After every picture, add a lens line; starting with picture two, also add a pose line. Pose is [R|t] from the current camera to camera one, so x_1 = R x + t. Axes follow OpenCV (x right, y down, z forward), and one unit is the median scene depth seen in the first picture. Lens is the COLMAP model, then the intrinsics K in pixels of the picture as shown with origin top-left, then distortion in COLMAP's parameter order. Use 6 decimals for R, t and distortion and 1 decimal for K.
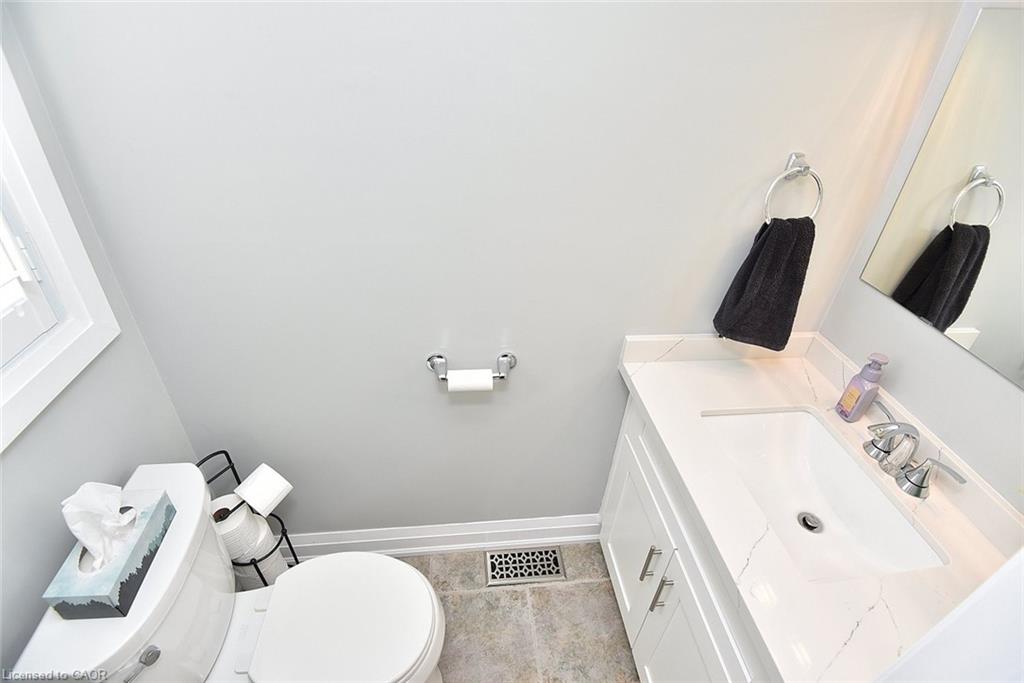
lens RADIAL K [[471.2, 0, 512.0], [0, 471.2, 341.5], [0, 0, 1]] dist [-0.050459, -0.000790]
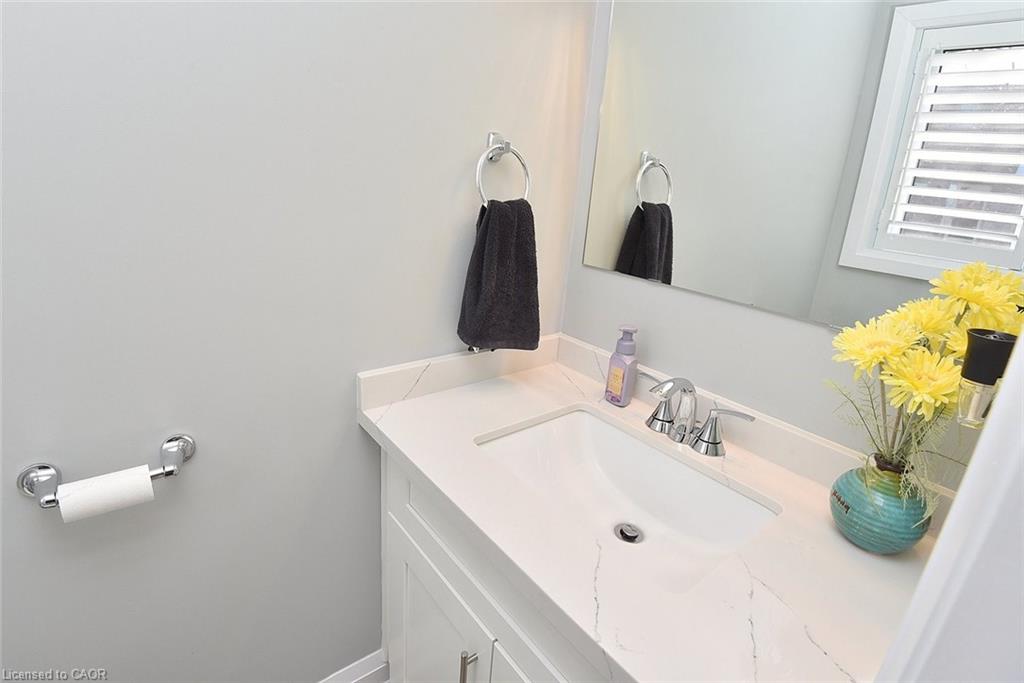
lens RADIAL K [[489.6, 0, 495.0], [0, 489.6, 314.3], [0, 0, 1]] dist [0.000549, -0.029794]
pose [[0.858933, -0.144431, 0.491297, 0.065743], [0.270898, 0.942320, -0.196588, 0.127115], [-0.434566, 0.301947, 0.848516, 0.230459]]
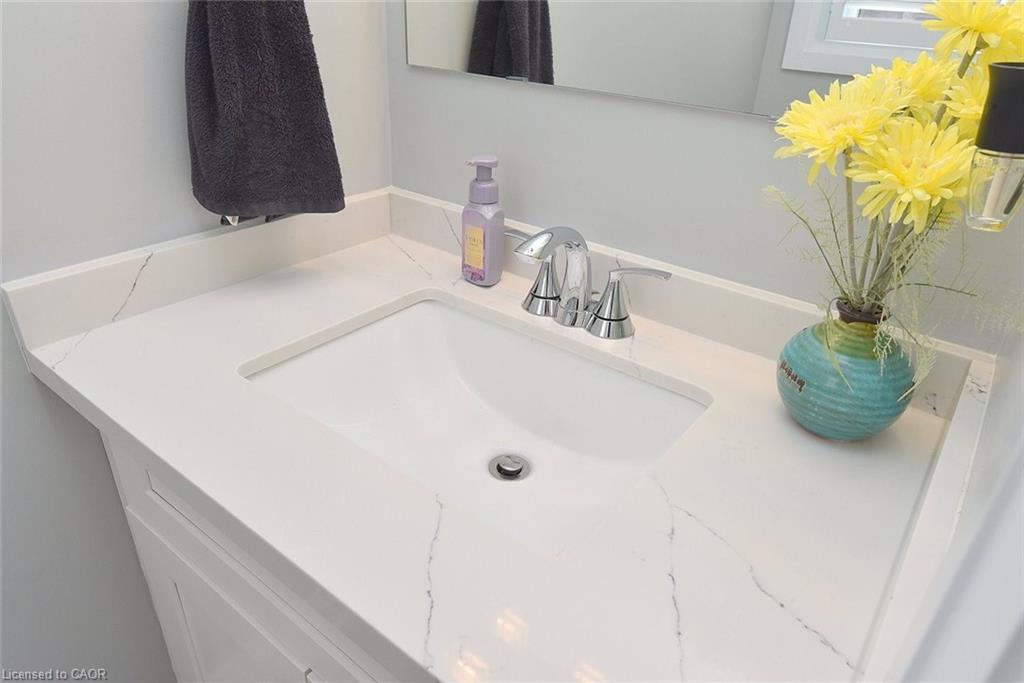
lens RADIAL K [[676.6, 0, 510.4], [0, 676.6, 316.4], [0, 0, 1]] dist [0.031805, -0.043158]
pose [[0.698897, -0.341494, 0.628431, 0.192580], [0.393809, 0.917202, 0.060447, 0.172333], [-0.597041, 0.205236, 0.775513, 0.313800]]
